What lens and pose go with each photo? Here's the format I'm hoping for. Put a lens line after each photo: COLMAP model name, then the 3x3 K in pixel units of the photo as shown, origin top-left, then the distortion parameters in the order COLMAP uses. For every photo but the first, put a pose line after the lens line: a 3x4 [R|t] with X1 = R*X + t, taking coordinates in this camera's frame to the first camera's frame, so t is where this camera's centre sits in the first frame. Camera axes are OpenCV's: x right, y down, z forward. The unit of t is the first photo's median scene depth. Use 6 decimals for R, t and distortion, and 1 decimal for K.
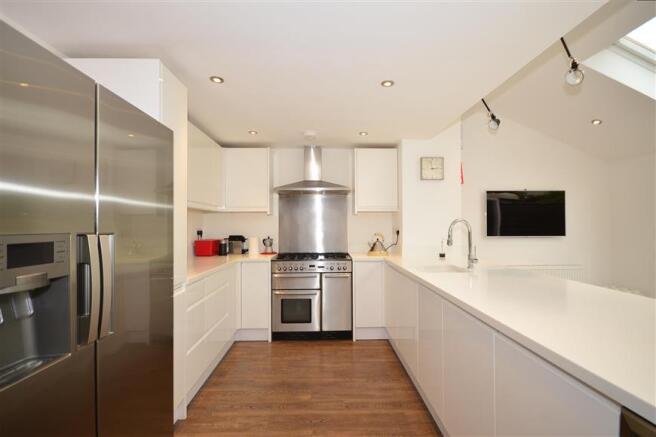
lens RADIAL K [[289.1, 0, 329.0], [0, 289.1, 221.3], [0, 0, 1]] dist [0.013306, -0.016587]
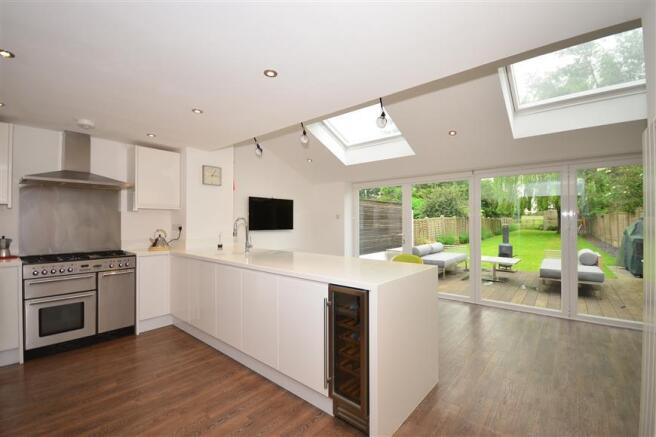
lens RADIAL K [[289.1, 0, 329.0], [0, 289.1, 221.3], [0, 0, 1]] dist [0.013306, -0.016587]
pose [[0.669016, 0.005279, 0.743229, -0.223662], [-0.011581, 0.999927, 0.003322, 0.000187], [-0.743157, -0.010829, 0.669029, -0.187183]]
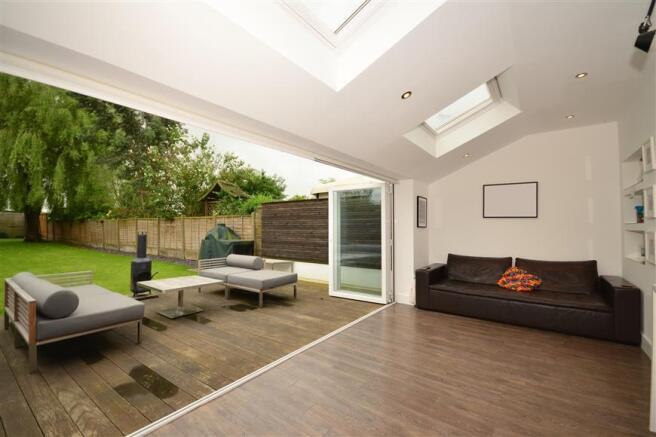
lens RADIAL K [[288.6, 0, 328.0], [0, 288.6, 218.5], [0, 0, 1]] dist [-0.034694, 0.000364]
pose [[-0.782781, 0.023753, 0.621844, 0.701742], [-0.002297, 0.999154, -0.041057, 0.008724], [-0.622293, -0.033567, -0.782064, 0.984705]]
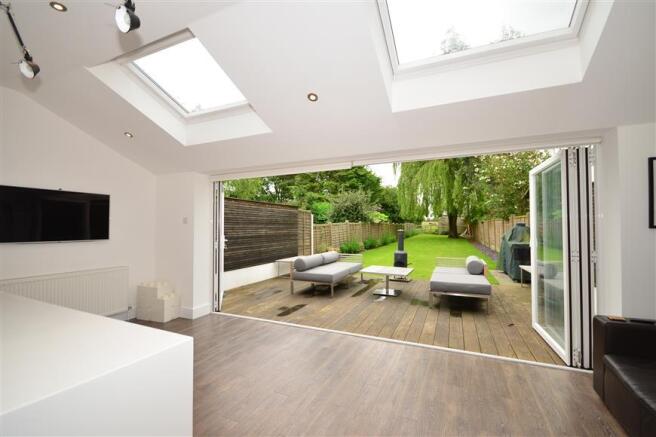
lens RADIAL K [[288.6, 0, 328.0], [0, 288.6, 218.5], [0, 0, 1]] dist [-0.034694, 0.000364]
pose [[0.447578, 0.030313, 0.893731, 0.321981], [-0.014424, 0.999540, -0.026678, -0.008974], [-0.894129, -0.000951, 0.447809, -0.161204]]
